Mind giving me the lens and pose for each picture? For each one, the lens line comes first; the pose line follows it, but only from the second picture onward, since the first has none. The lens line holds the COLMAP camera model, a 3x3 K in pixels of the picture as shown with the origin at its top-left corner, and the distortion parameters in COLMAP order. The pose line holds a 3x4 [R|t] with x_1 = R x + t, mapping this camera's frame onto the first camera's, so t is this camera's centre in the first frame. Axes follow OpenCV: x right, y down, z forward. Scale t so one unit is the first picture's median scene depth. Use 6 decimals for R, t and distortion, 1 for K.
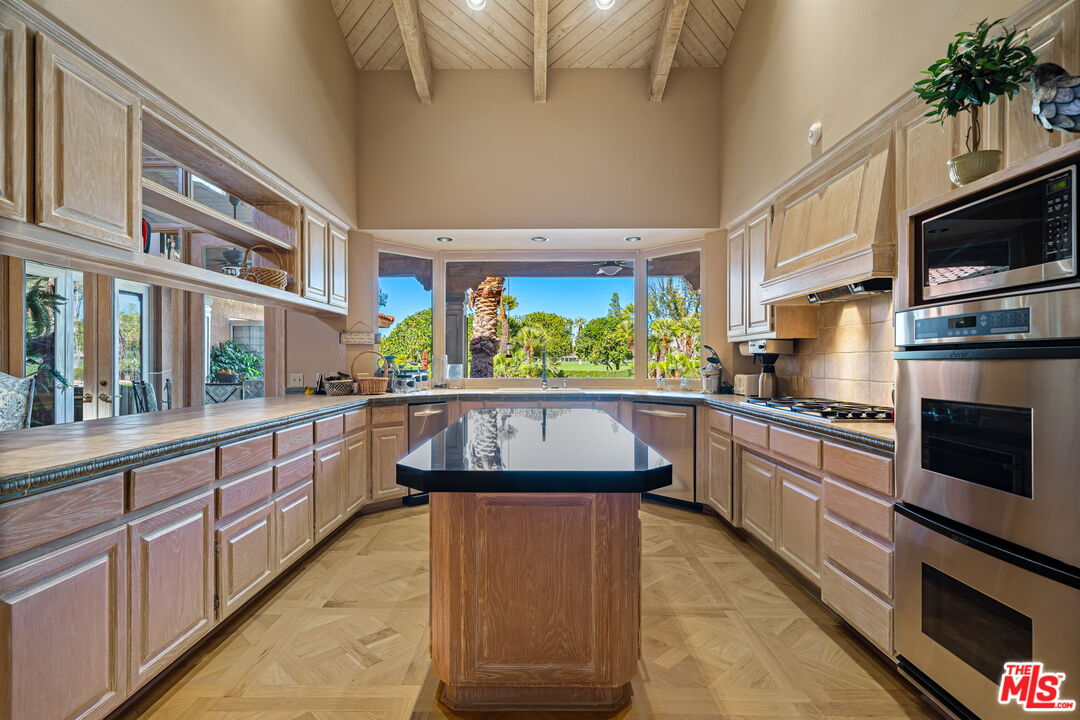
lens RADIAL K [[529.1, 0, 543.0], [0, 529.1, 362.1], [0, 0, 1]] dist [-0.005578, 0.000642]
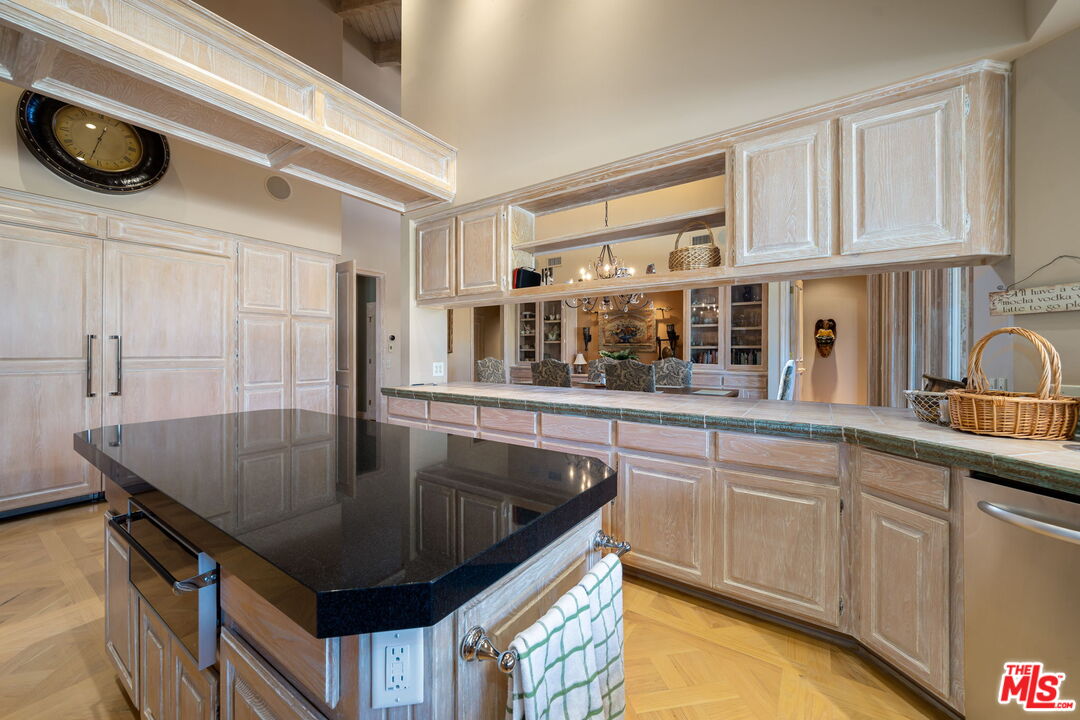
lens RADIAL K [[408.8, 0, 542.0], [0, 408.8, 352.2], [0, 0, 1]] dist [0.002196, 0.000110]
pose [[-0.563103, 0.004426, -0.826375, 0.168059], [-0.001817, 0.999977, 0.006594, -0.005788], [0.826385, 0.005215, -0.563082, 1.053453]]
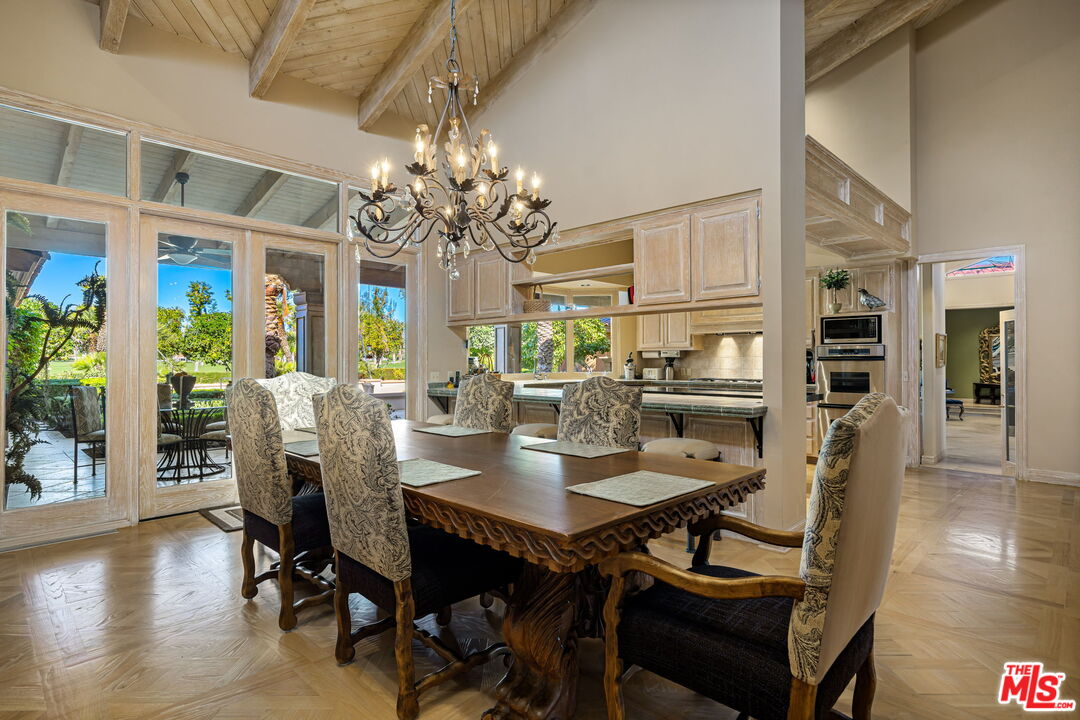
lens RADIAL K [[529.1, 0, 539.9], [0, 529.1, 356.0], [0, 0, 1]] dist [-0.005578, 0.000642]
pose [[0.694047, 0.004412, 0.719916, -1.423897], [0.003443, 0.999949, -0.009448, -0.004150], [-0.719922, 0.009037, 0.693996, -0.019764]]
